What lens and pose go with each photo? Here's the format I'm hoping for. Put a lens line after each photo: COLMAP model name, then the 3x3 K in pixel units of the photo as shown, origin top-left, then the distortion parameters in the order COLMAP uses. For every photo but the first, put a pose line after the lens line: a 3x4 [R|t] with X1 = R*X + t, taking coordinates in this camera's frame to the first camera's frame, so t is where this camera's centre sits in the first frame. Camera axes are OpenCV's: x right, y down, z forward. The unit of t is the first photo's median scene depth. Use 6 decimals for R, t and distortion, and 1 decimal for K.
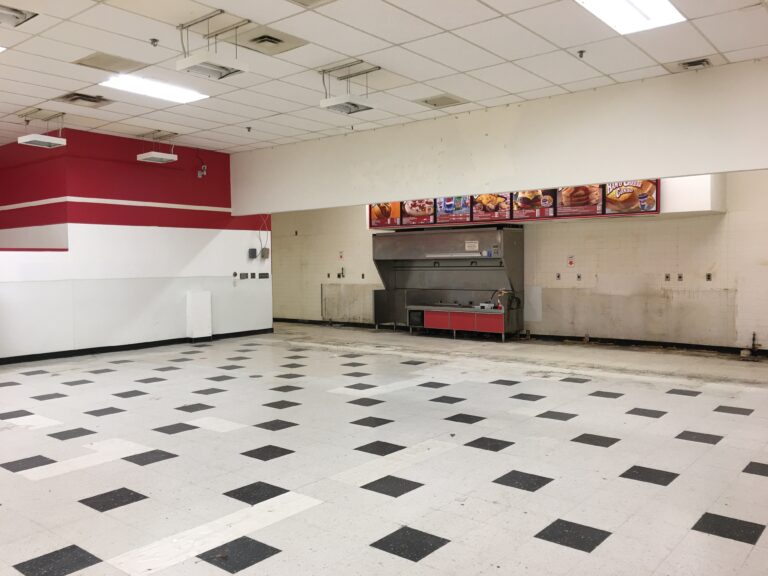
lens RADIAL K [[660.2, 0, 384.0], [0, 660.2, 288.0], [0, 0, 1]] dist [0.073407, -0.118281]
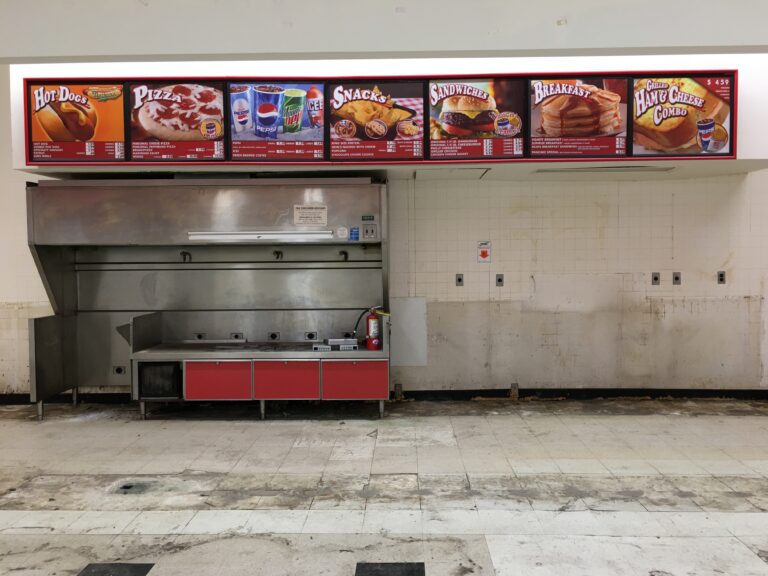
lens RADIAL K [[660.2, 0, 384.0], [0, 660.2, 288.0], [0, 0, 1]] dist [0.073407, -0.118281]
pose [[0.786508, -0.022524, 0.617169, -0.117649], [0.023928, 0.999696, 0.005991, -0.015844], [-0.617116, 0.010056, 0.786808, 0.636258]]
